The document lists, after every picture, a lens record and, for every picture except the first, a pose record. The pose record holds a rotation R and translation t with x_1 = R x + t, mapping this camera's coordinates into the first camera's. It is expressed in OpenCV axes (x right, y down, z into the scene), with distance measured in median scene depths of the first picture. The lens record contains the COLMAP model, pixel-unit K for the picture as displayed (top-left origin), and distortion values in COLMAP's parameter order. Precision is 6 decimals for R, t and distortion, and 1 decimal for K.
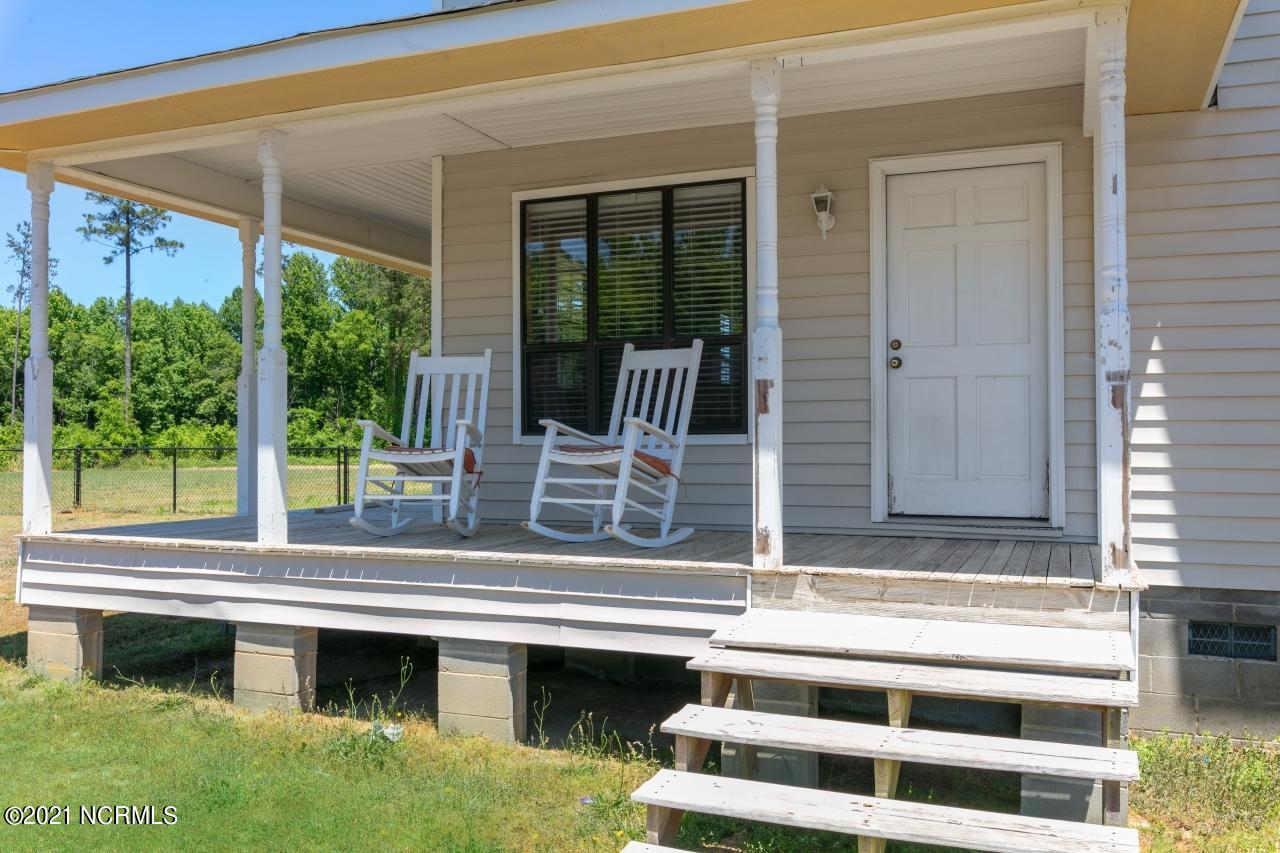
lens RADIAL K [[1084.5, 0, 648.7], [0, 1084.5, 395.3], [0, 0, 1]] dist [-0.012934, 0.000051]
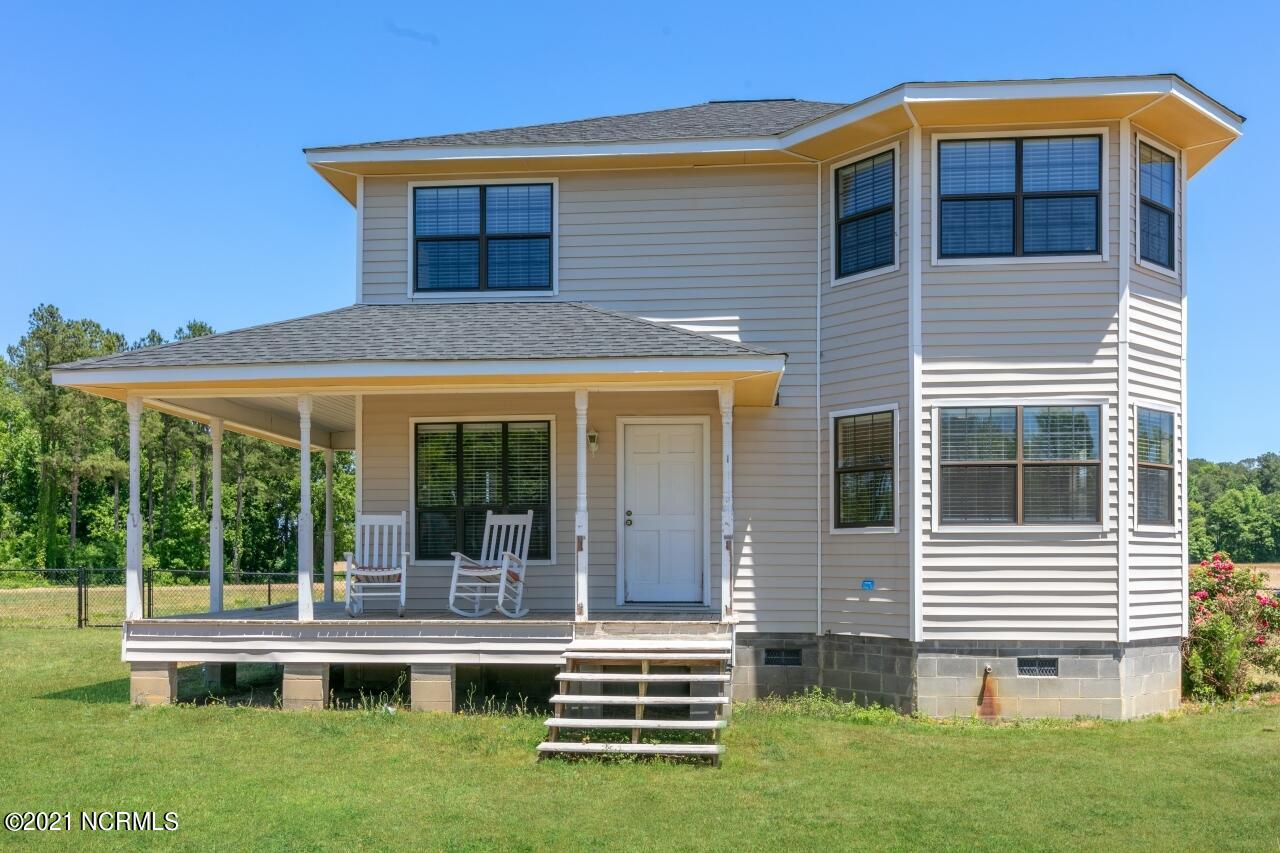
lens RADIAL K [[1084.5, 0, 642.0], [0, 1084.5, 427.7], [0, 0, 1]] dist [-0.012934, 0.000051]
pose [[0.958338, 0.034760, 0.283513, -0.333109], [-0.011328, 0.996412, -0.083872, -0.040678], [-0.285412, 0.077166, 0.955293, -0.949316]]
